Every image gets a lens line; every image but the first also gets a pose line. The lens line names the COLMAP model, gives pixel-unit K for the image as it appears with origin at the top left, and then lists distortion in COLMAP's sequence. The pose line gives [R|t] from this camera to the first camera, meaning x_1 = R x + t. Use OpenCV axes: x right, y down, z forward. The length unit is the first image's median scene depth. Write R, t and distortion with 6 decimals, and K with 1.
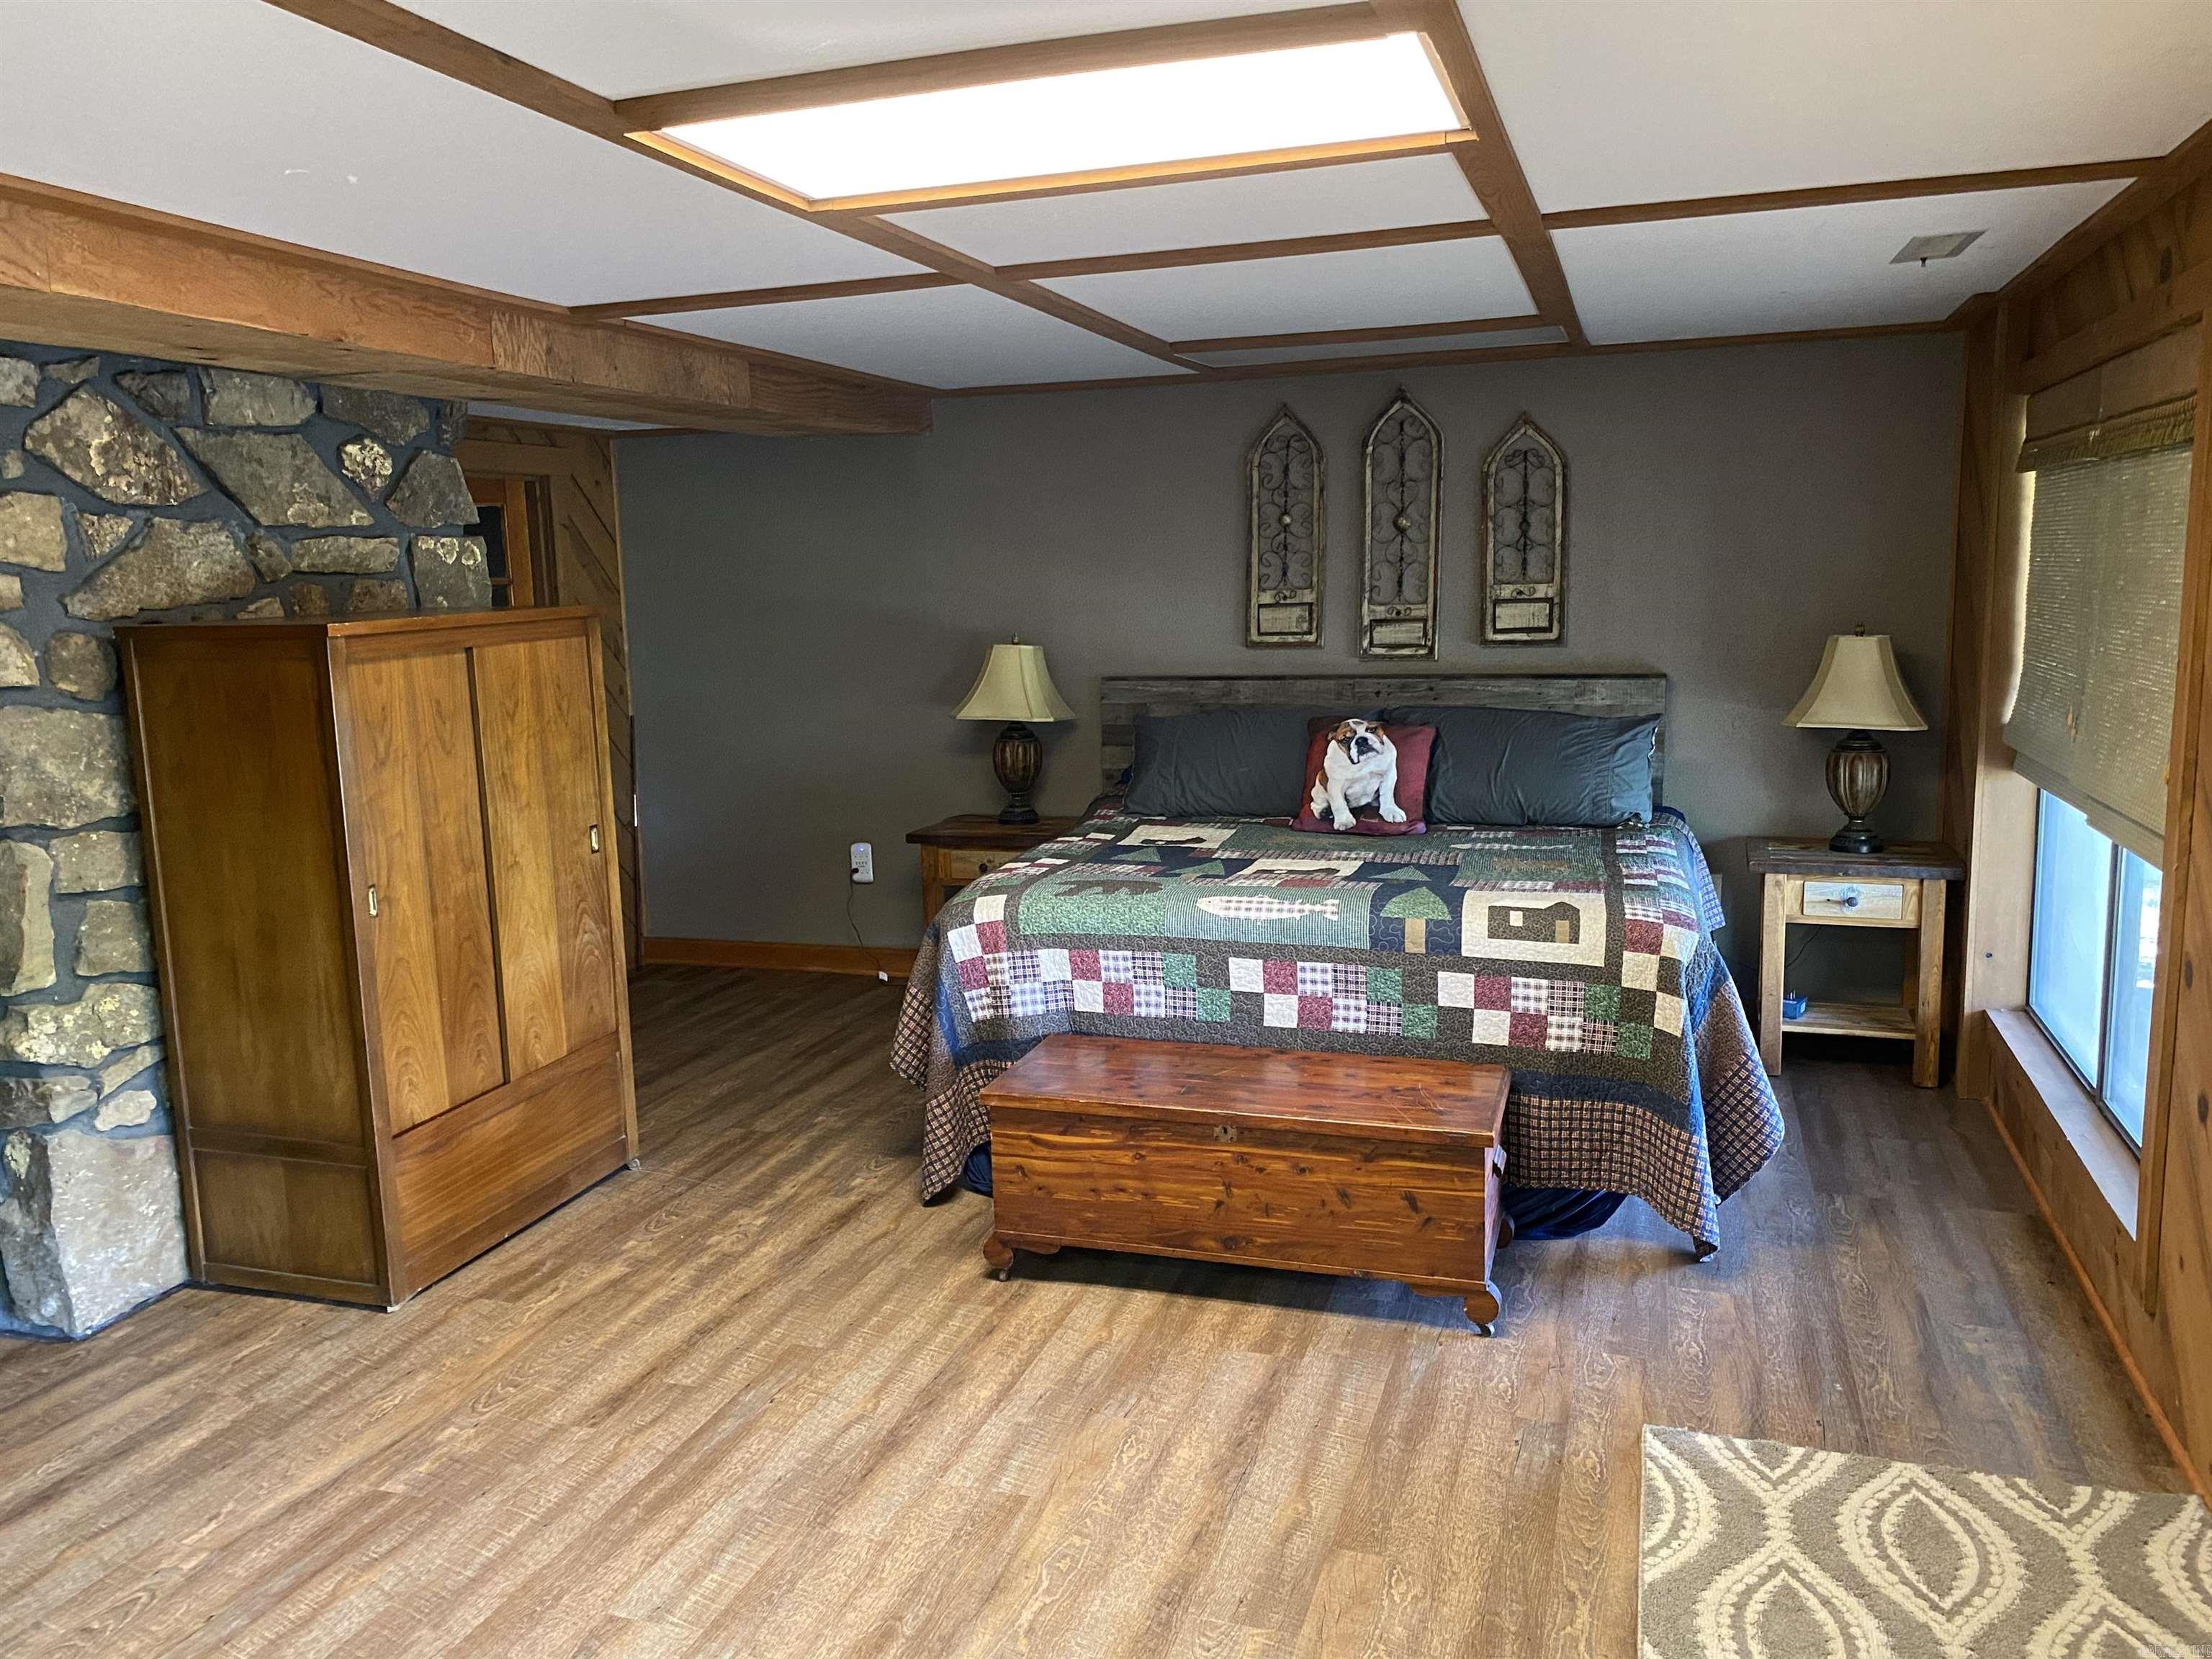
lens RADIAL K [[1670.6, 0, 1104.4], [0, 1670.6, 827.7], [0, 0, 1]] dist [0.015259, -0.015342]
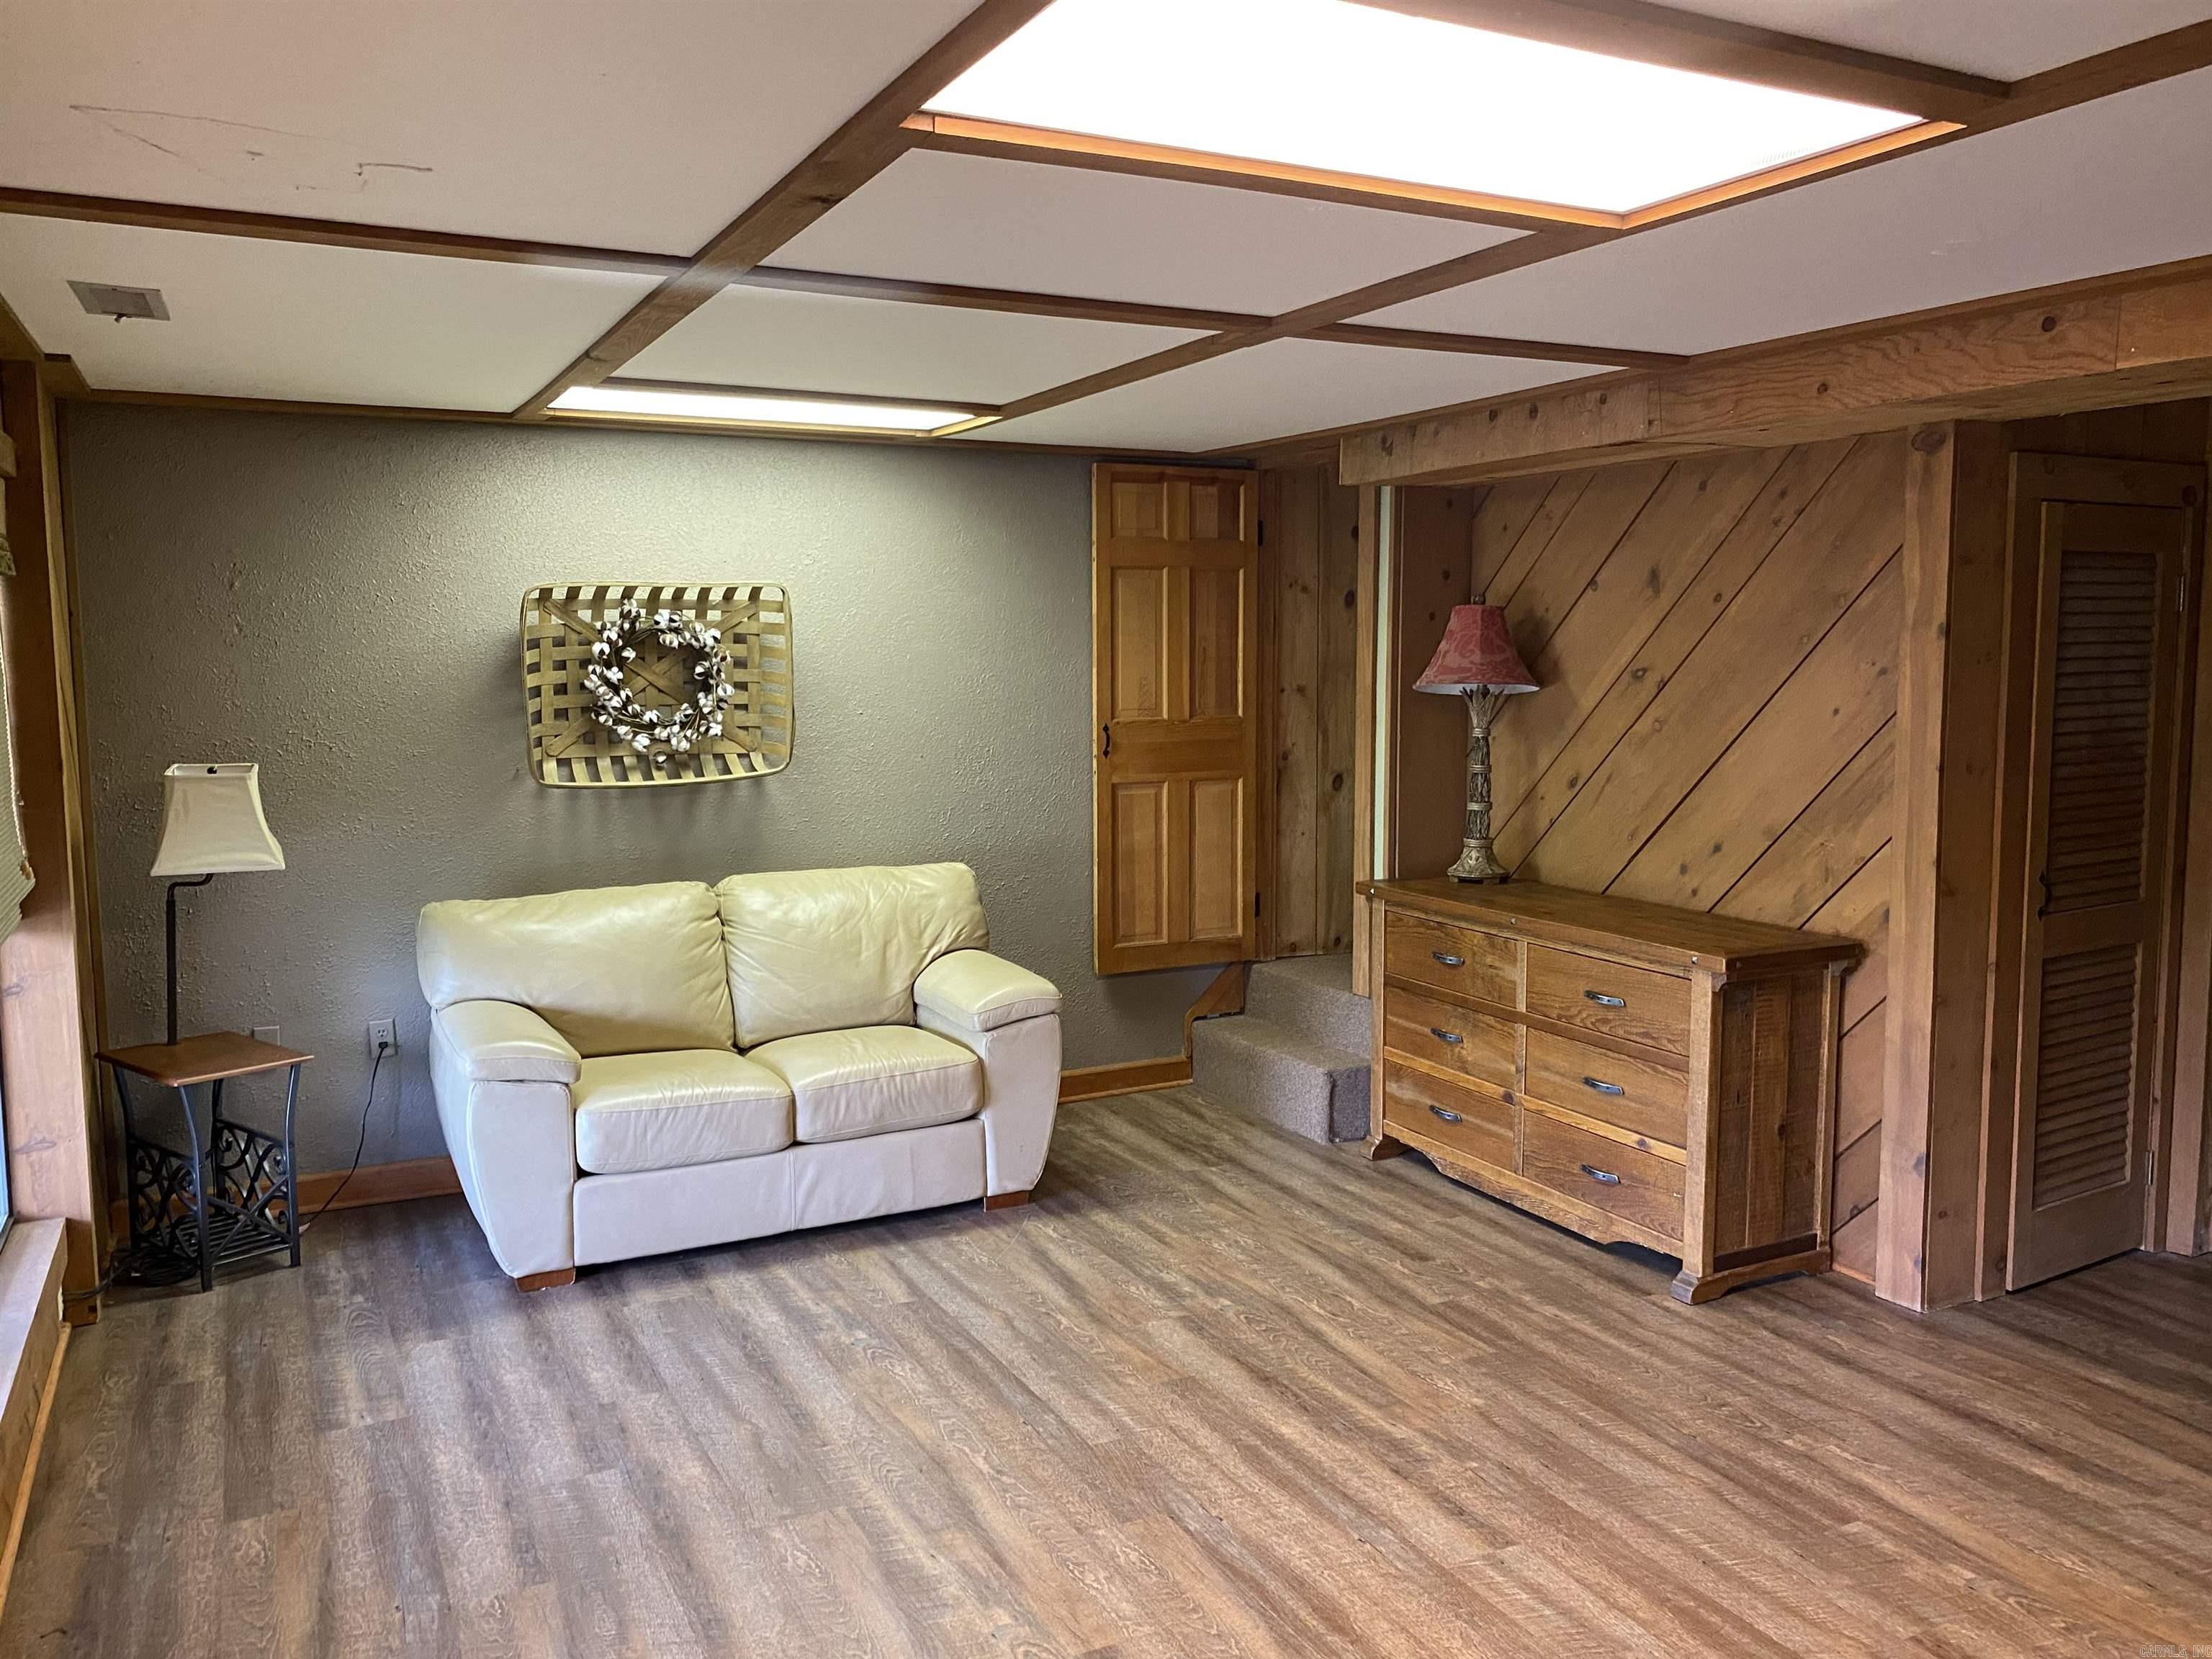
lens RADIAL K [[1670.6, 0, 1104.7], [0, 1670.6, 825.6], [0, 0, 1]] dist [0.015259, -0.015342]
pose [[-0.698637, 0.098220, -0.708702, 0.613163], [-0.091434, 0.970154, 0.224591, -0.222312], [0.709610, 0.221707, -0.668805, 1.333568]]
